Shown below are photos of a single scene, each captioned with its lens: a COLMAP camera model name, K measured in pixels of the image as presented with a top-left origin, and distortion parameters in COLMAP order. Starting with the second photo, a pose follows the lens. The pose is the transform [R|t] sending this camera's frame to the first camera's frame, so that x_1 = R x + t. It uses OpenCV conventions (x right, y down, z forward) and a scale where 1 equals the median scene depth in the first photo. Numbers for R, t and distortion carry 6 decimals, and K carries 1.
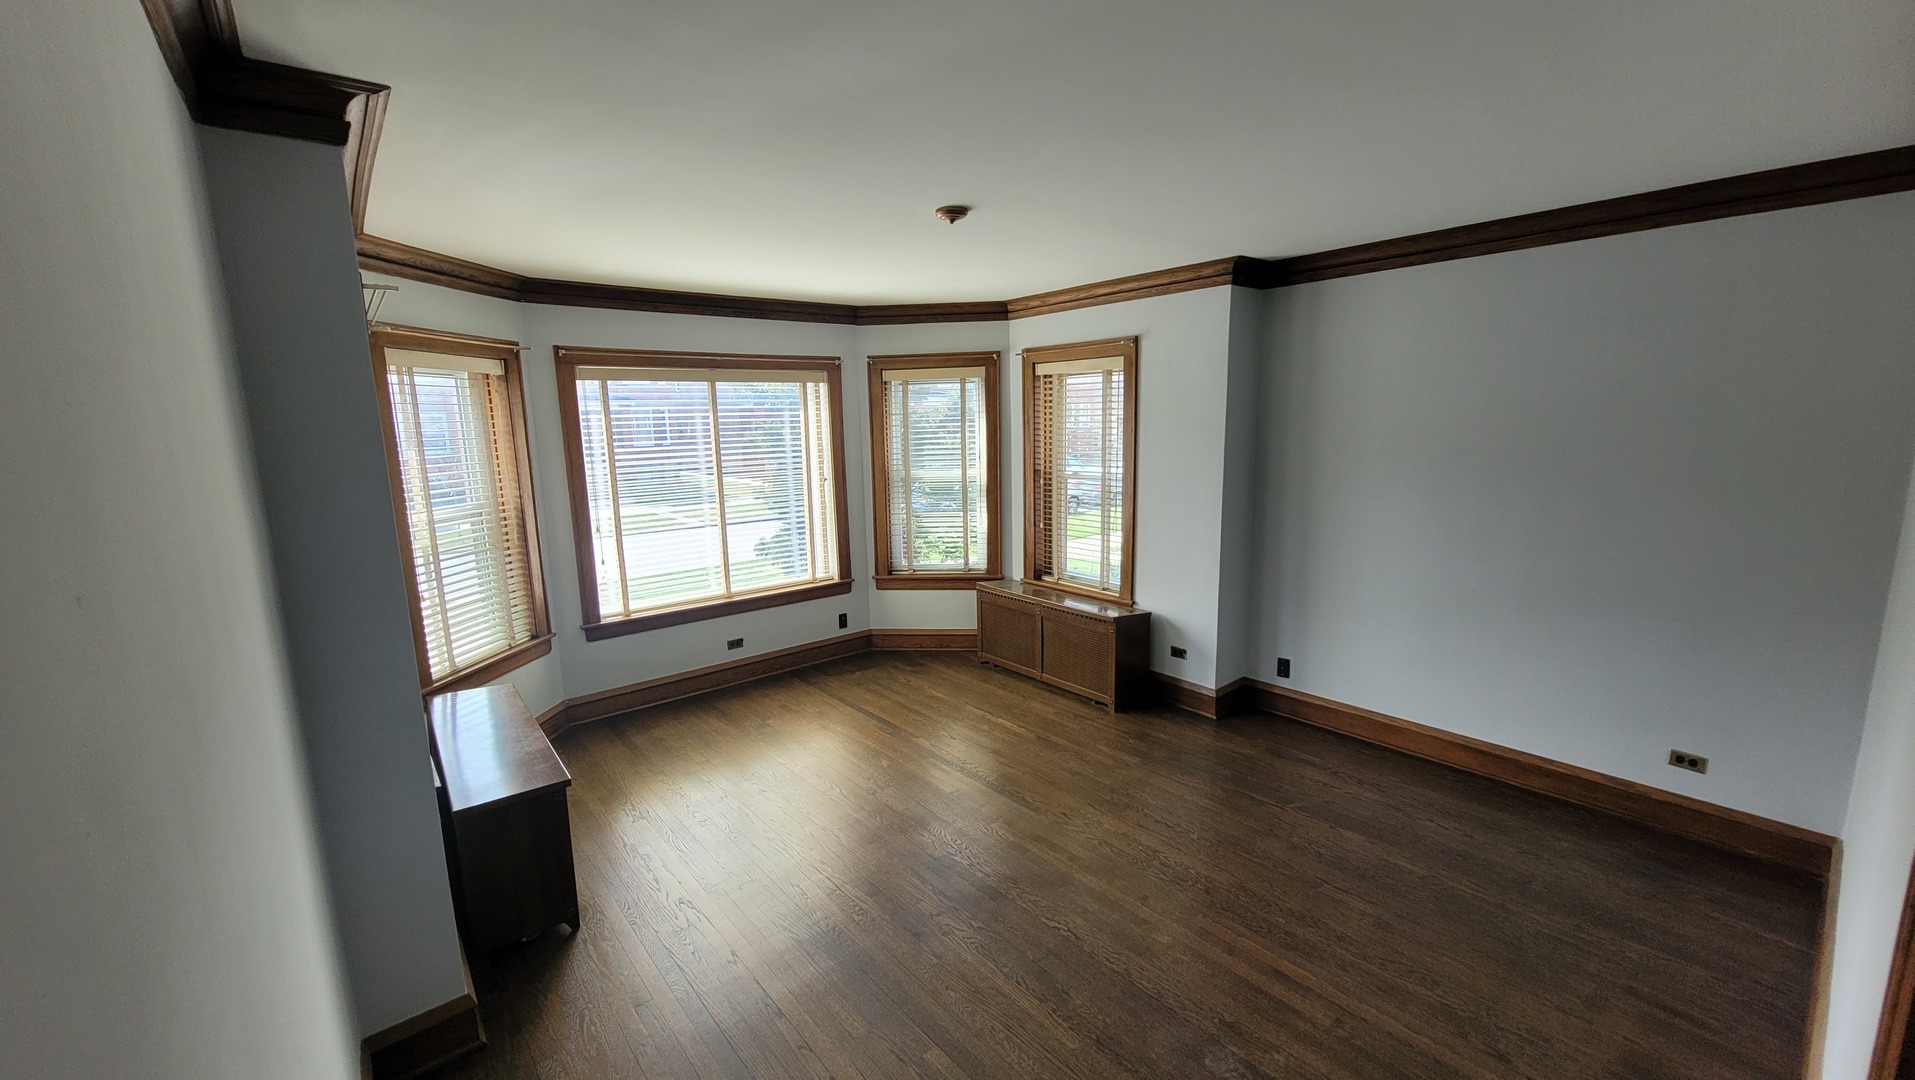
lens RADIAL K [[755.6, 0, 946.1], [0, 755.6, 542.0], [0, 0, 1]] dist [0.000104, -0.002364]
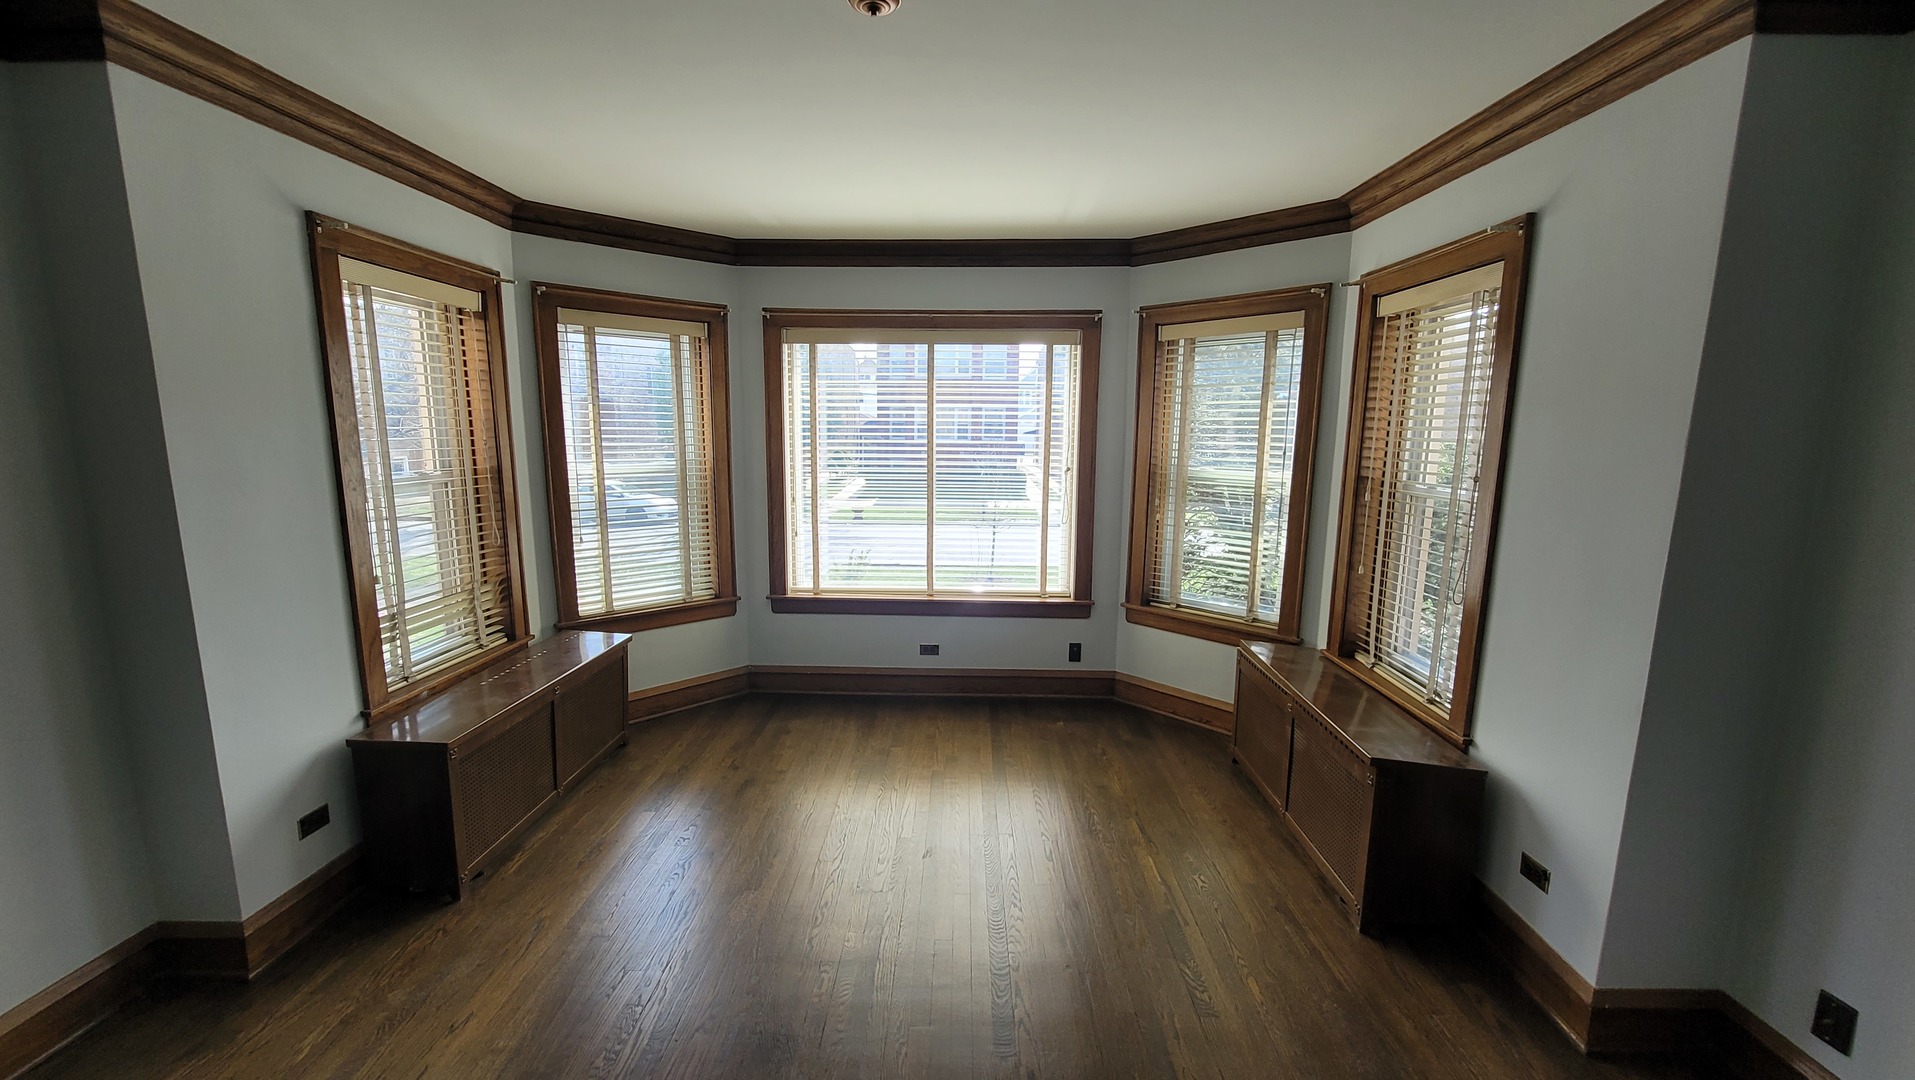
lens RADIAL K [[755.6, 0, 946.1], [0, 755.6, 542.0], [0, 0, 1]] dist [0.000104, -0.002364]
pose [[0.752944, 0.131624, -0.644787, 0.277627], [-0.132054, 0.990084, 0.047907, -0.030905], [0.644700, 0.049075, 0.762859, 0.348845]]
